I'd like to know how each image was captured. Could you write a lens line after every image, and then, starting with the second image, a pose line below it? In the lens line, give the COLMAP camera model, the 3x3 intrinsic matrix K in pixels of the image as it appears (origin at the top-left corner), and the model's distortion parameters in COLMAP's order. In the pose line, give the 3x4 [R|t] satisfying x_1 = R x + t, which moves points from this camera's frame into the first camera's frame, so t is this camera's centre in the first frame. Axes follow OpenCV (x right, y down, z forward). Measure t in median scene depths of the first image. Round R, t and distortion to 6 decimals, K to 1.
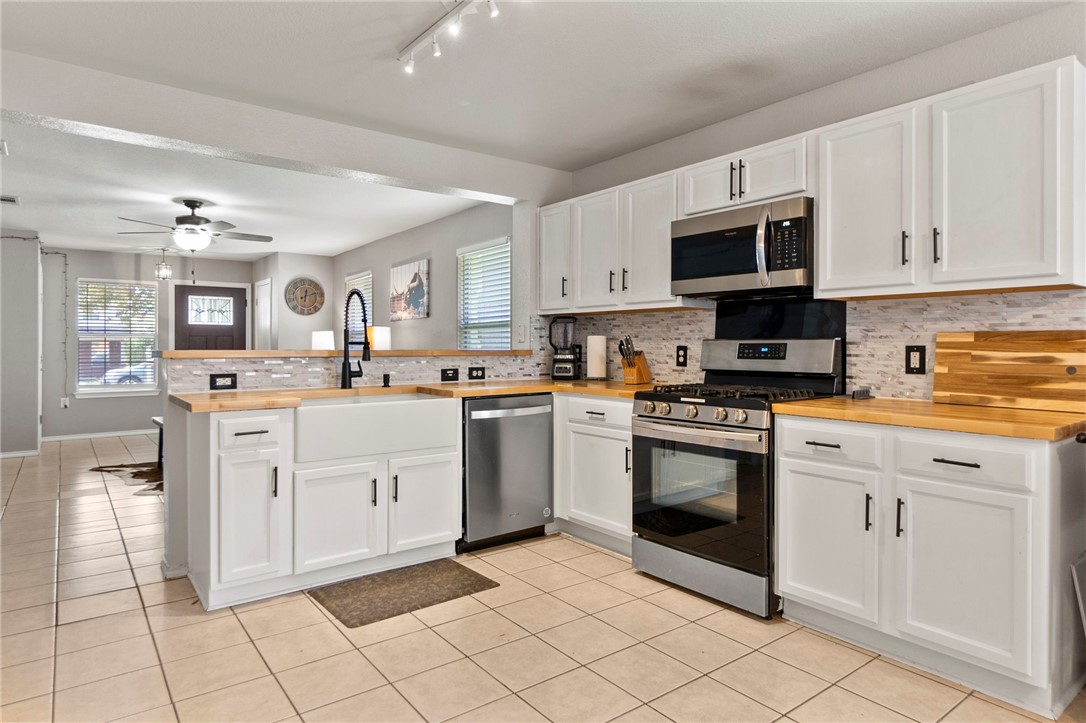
lens RADIAL K [[627.2, 0, 538.5], [0, 627.2, 349.7], [0, 0, 1]] dist [0.000932, 0.000014]
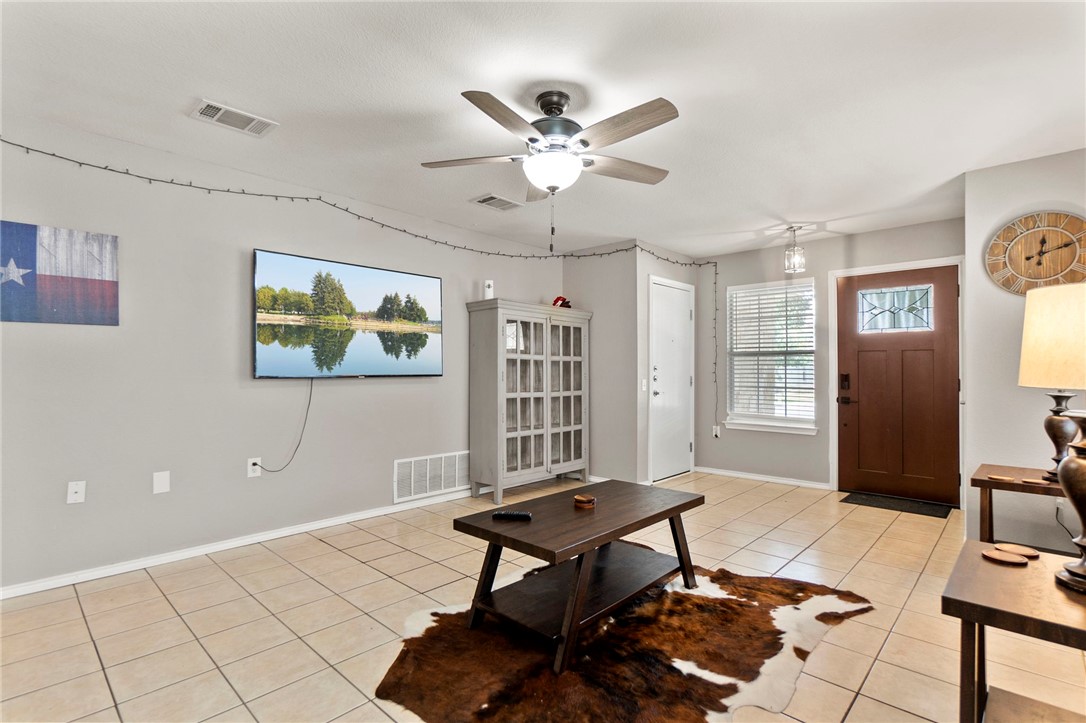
lens RADIAL K [[518.2, 0, 543.0], [0, 518.2, 361.5], [0, 0, 1]] dist [-0.000926, 0.000239]
pose [[0.167587, -0.007908, -0.985826, -0.191725], [-0.005095, 0.999948, -0.008887, -0.012735], [0.985844, 0.006512, 0.167538, 1.504375]]
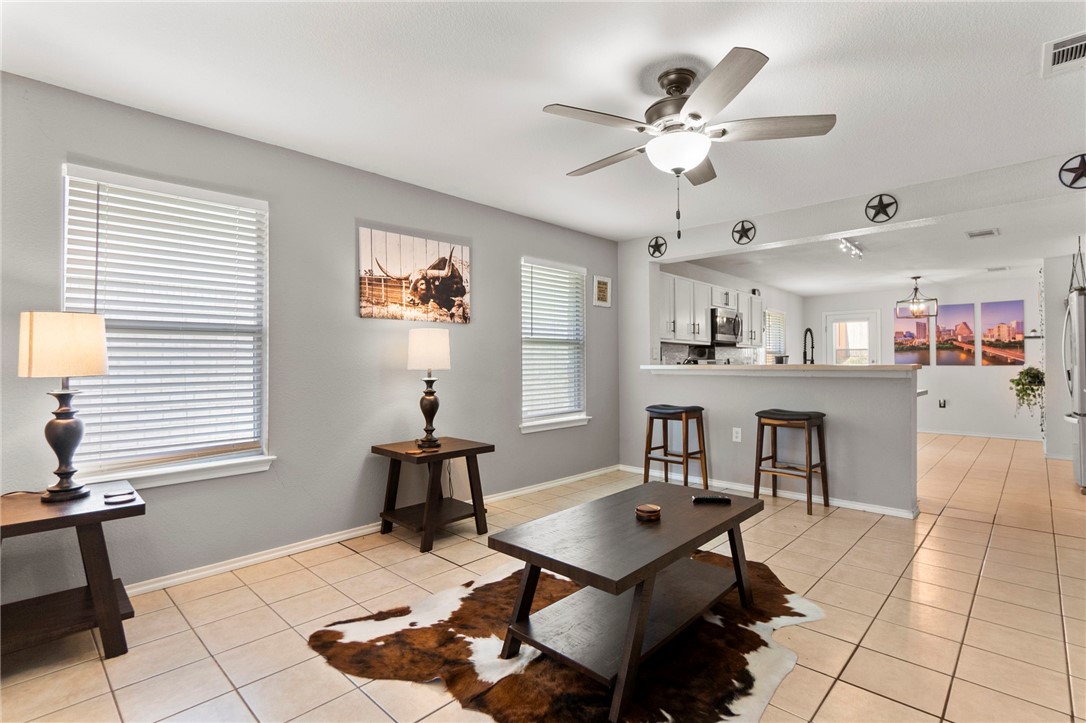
lens RADIAL K [[518.2, 0, 543.0], [0, 518.2, 361.5], [0, 0, 1]] dist [-0.000926, 0.000239]
pose [[-0.163019, 0.003889, 0.986615, -1.542580], [0.004715, 0.999984, -0.003162, -0.006190], [-0.986612, 0.004136, -0.163034, 1.925912]]
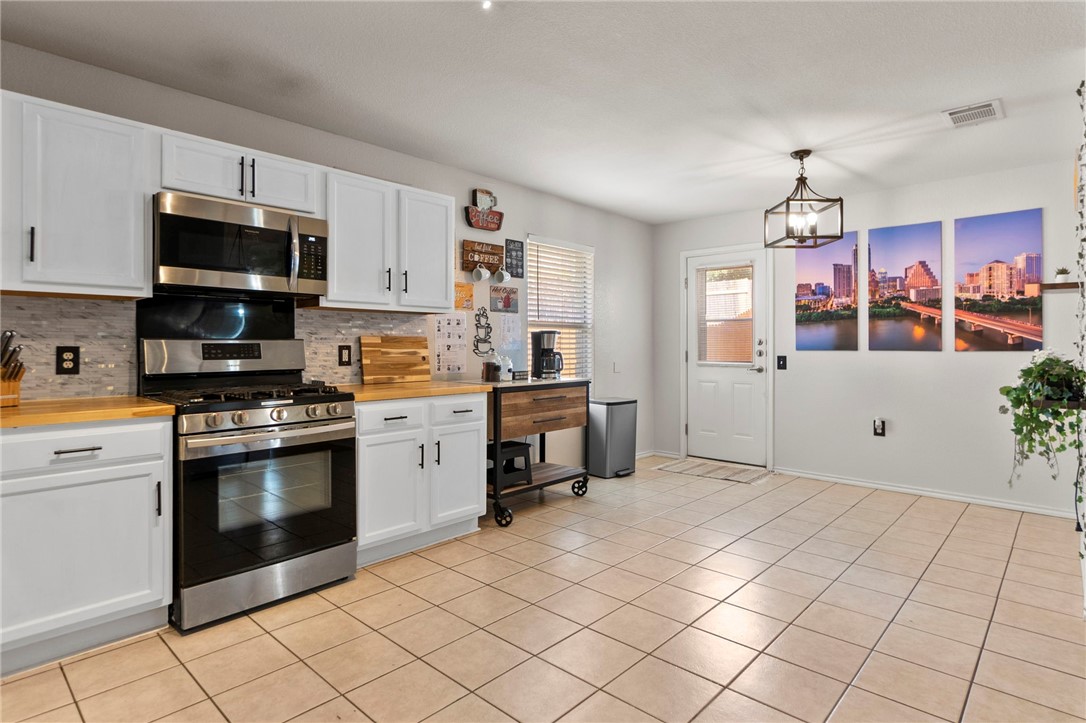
lens RADIAL K [[568.1, 0, 542.9], [0, 568.1, 349.0], [0, 0, 1]] dist [-0.000033, 0.000152]
pose [[-0.170657, -0.009818, 0.985282, -0.590315], [0.005050, 0.999929, 0.010838, -0.008183], [-0.985318, 0.006825, -0.170595, 0.644357]]
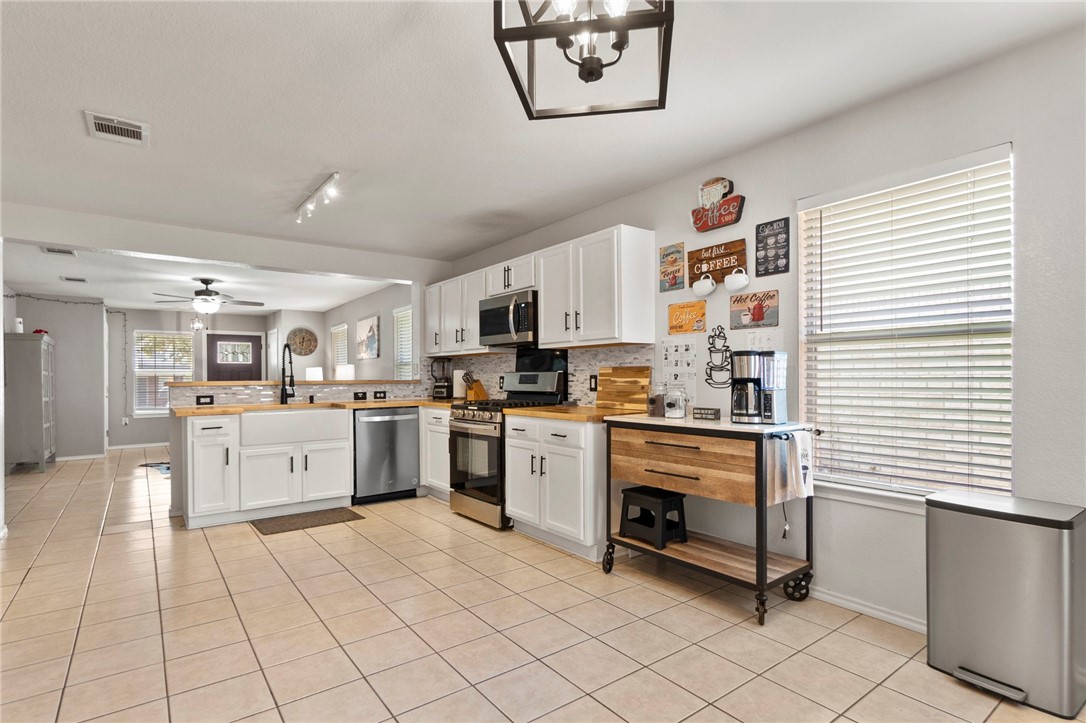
lens RADIAL K [[538.8, 0, 546.6], [0, 538.8, 379.9], [0, 0, 1]] dist [-0.000420, -0.000111]
pose [[0.999962, -0.008685, -0.000321, 0.387786], [0.008685, 0.999962, -0.000076, 0.004720], [0.000321, 0.000073, 1.000000, -0.410089]]
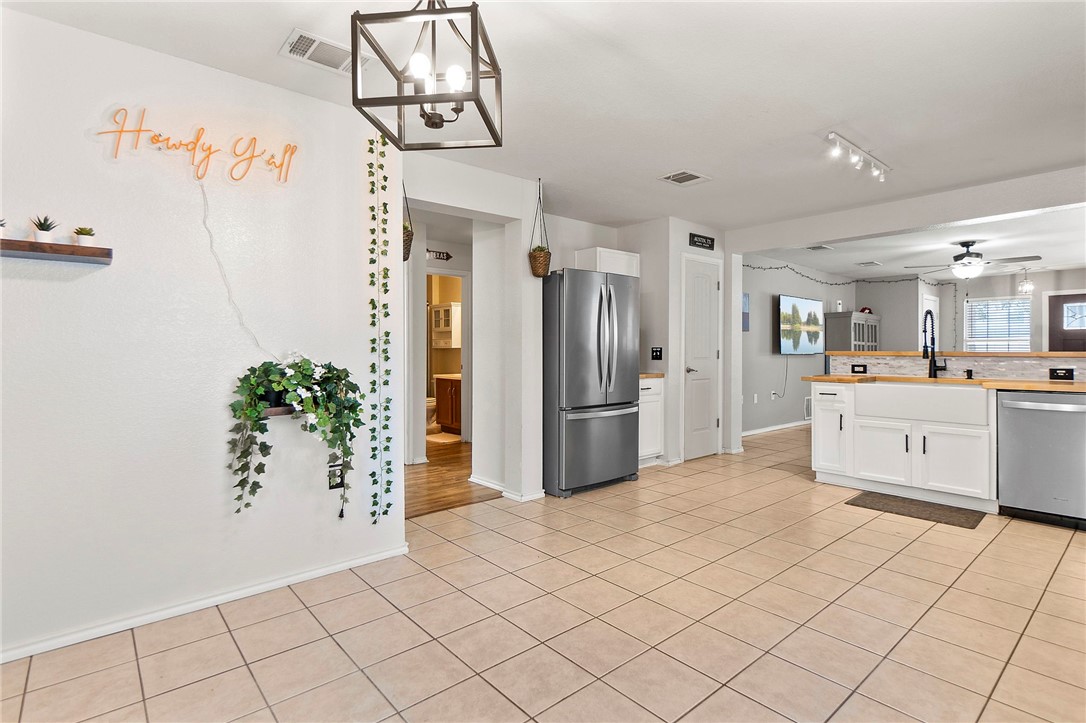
lens RADIAL K [[536.2, 0, 540.3], [0, 536.2, 354.9], [0, 0, 1]] dist [-0.001453, -0.000415]
pose [[0.055413, 0.008701, -0.998426, 0.909778], [-0.003626, 0.999957, 0.008513, 0.001661], [0.998457, 0.003148, 0.055442, 0.023950]]
